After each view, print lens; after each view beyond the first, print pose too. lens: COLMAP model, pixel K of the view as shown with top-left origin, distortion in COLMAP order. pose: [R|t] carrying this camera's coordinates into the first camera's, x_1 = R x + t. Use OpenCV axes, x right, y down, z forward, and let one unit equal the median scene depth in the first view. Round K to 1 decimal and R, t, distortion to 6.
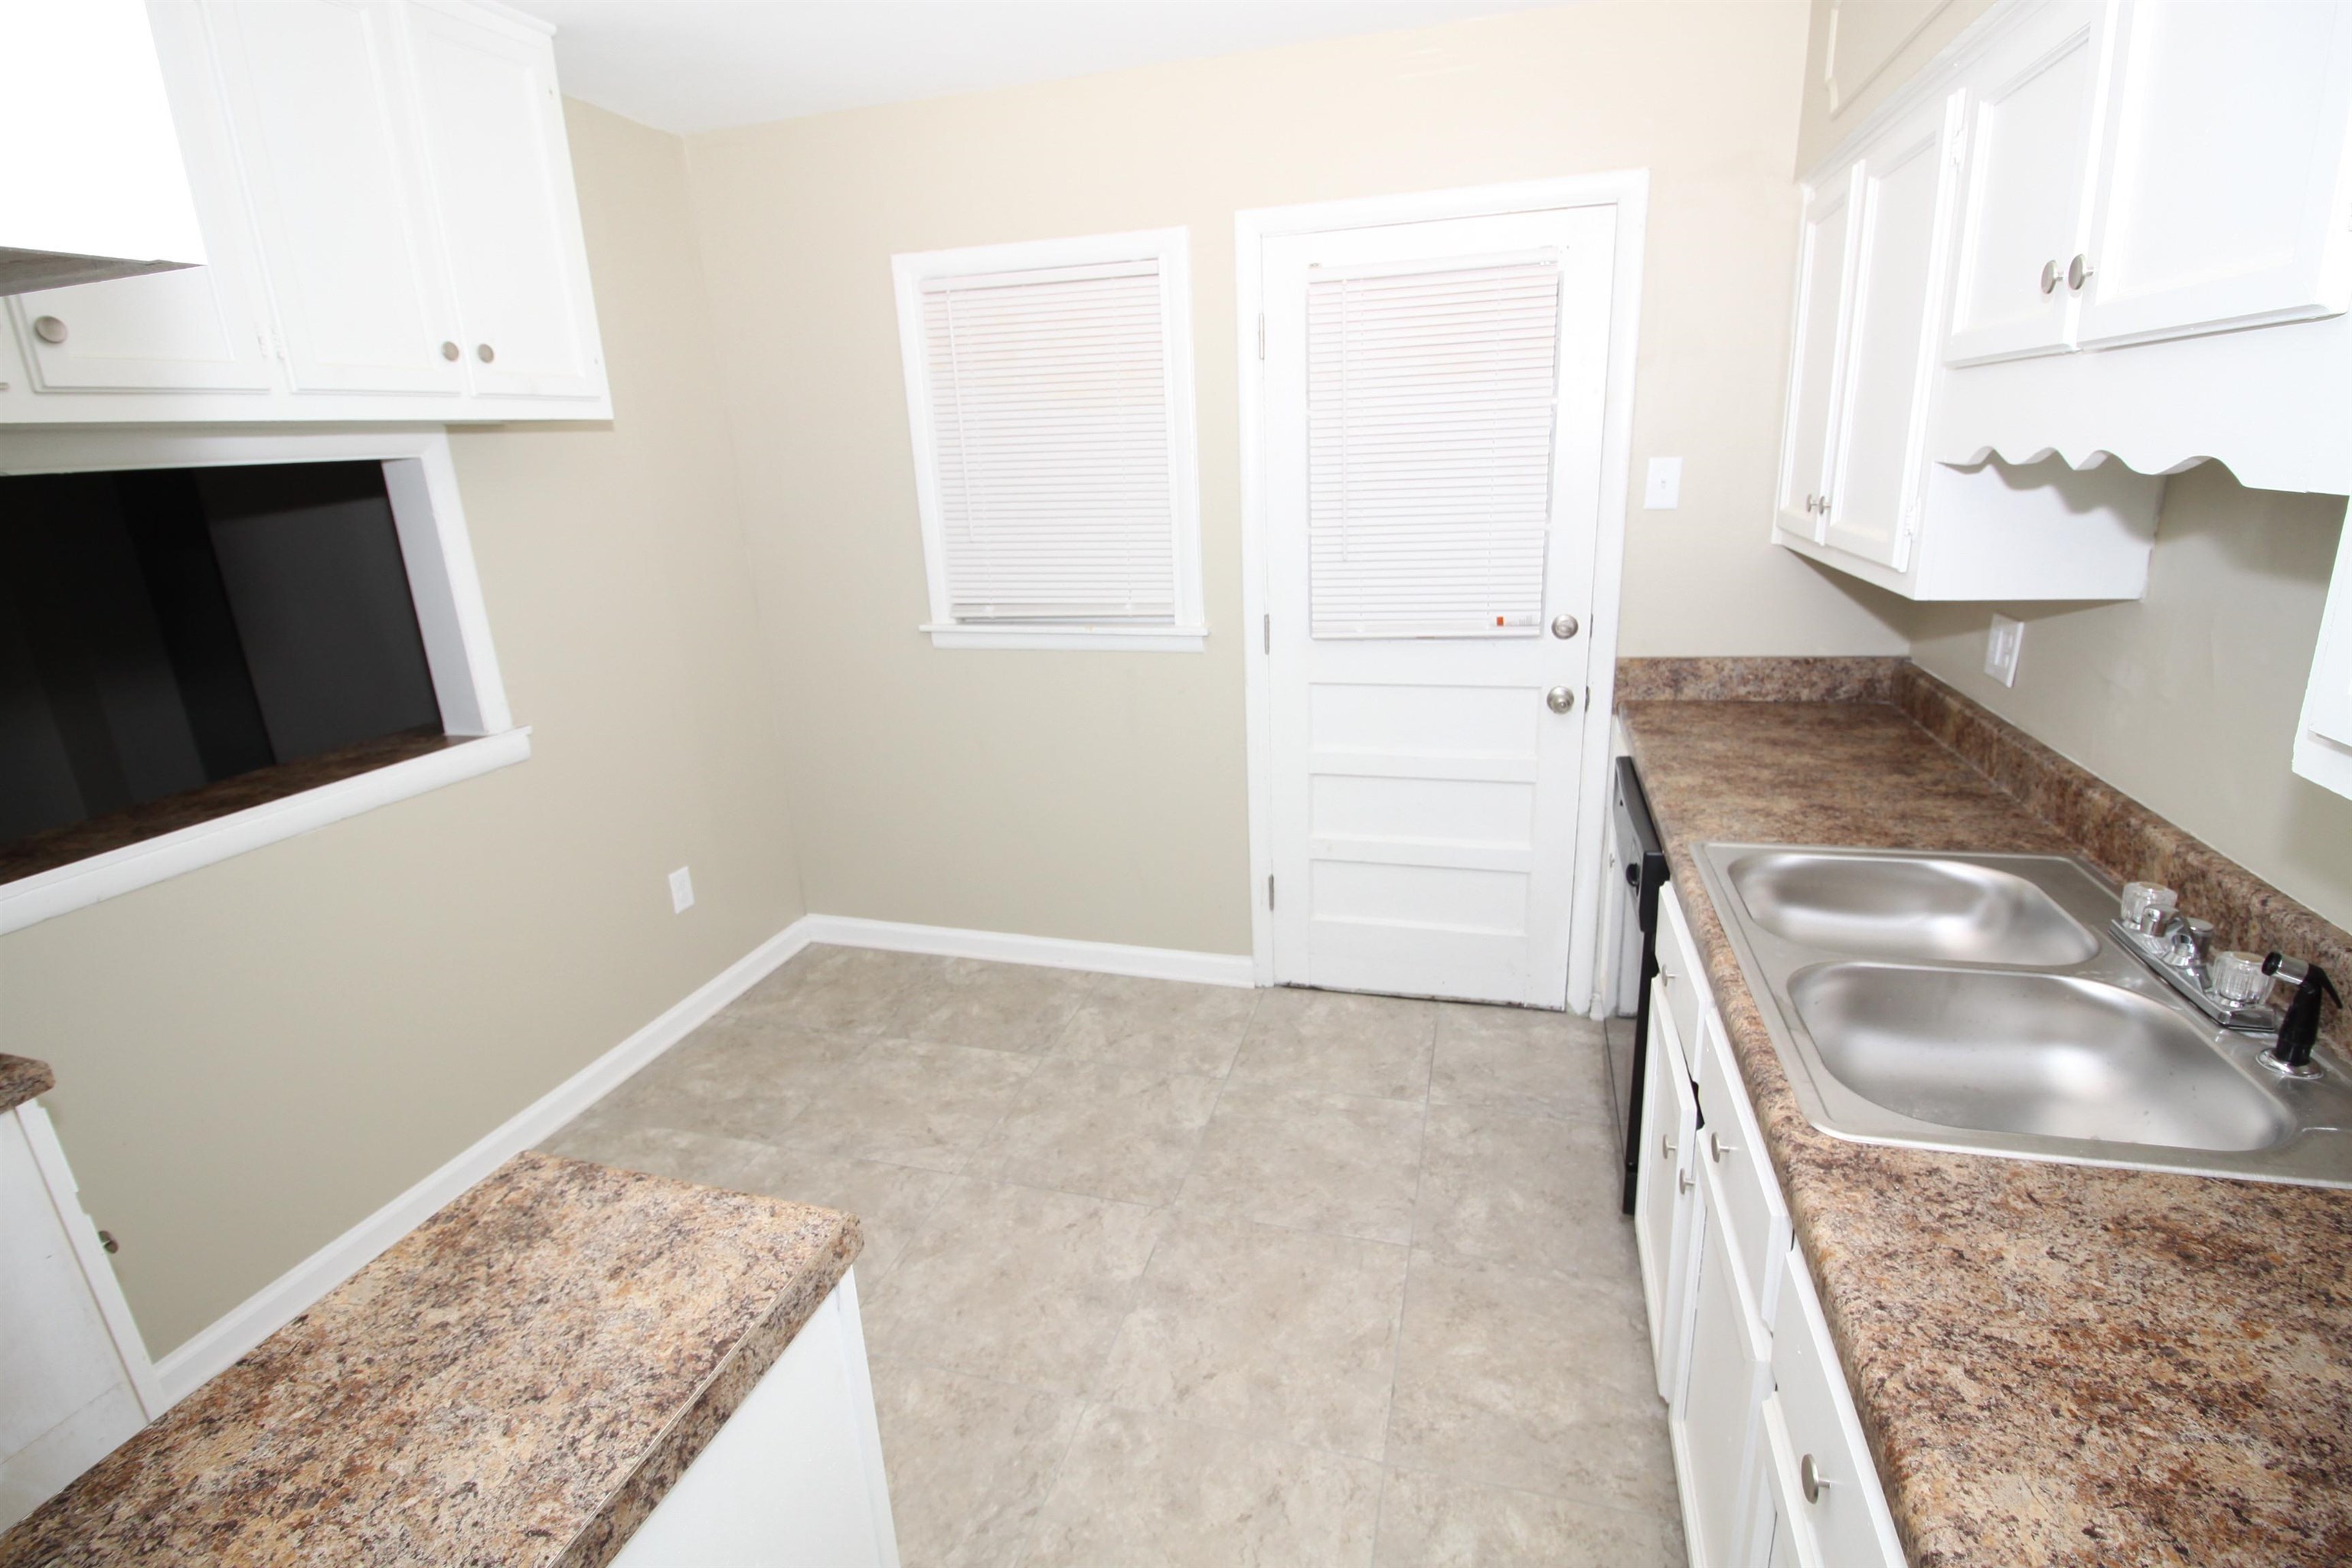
lens RADIAL K [[1105.5, 0, 1187.8], [0, 1105.5, 782.8], [0, 0, 1]] dist [-0.012798, -0.001283]
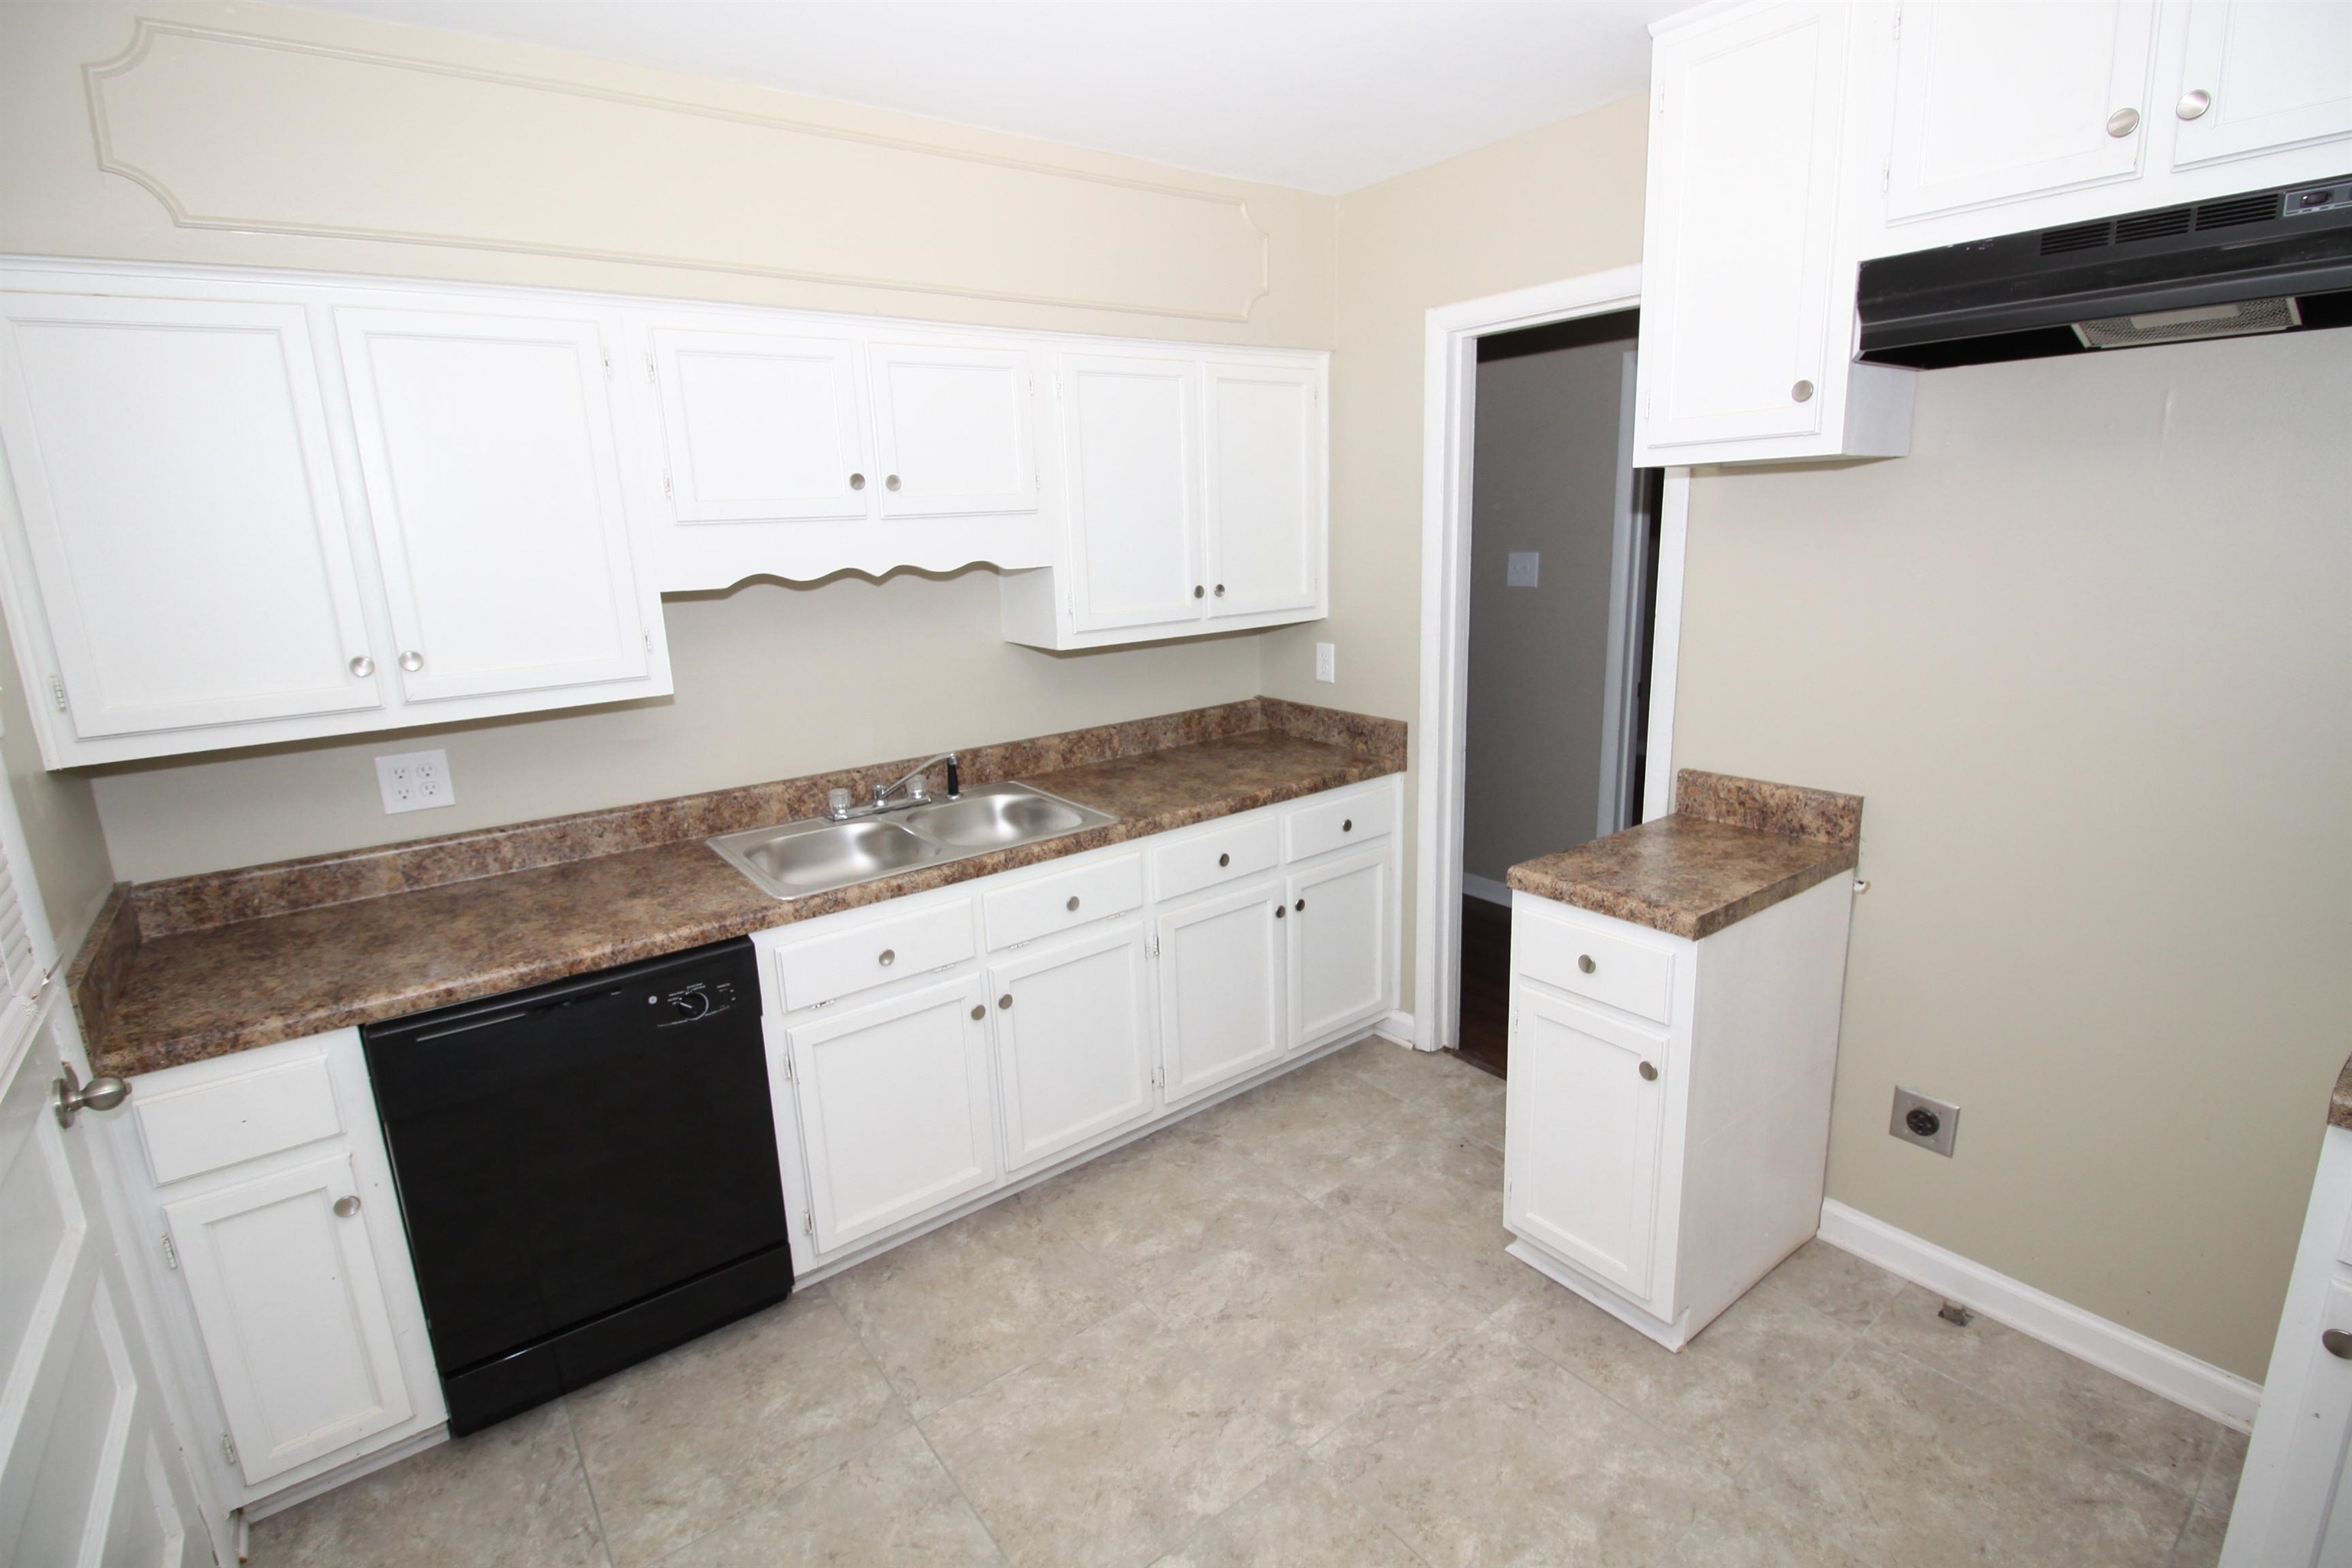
lens RADIAL K [[1105.5, 0, 1185.4], [0, 1105.5, 782.3], [0, 0, 1]] dist [-0.012798, -0.001283]
pose [[-0.804552, -0.068633, 0.589903, -0.548432], [0.240014, 0.870989, 0.428685, -0.432637], [-0.543221, 0.486484, -0.684283, 1.424336]]
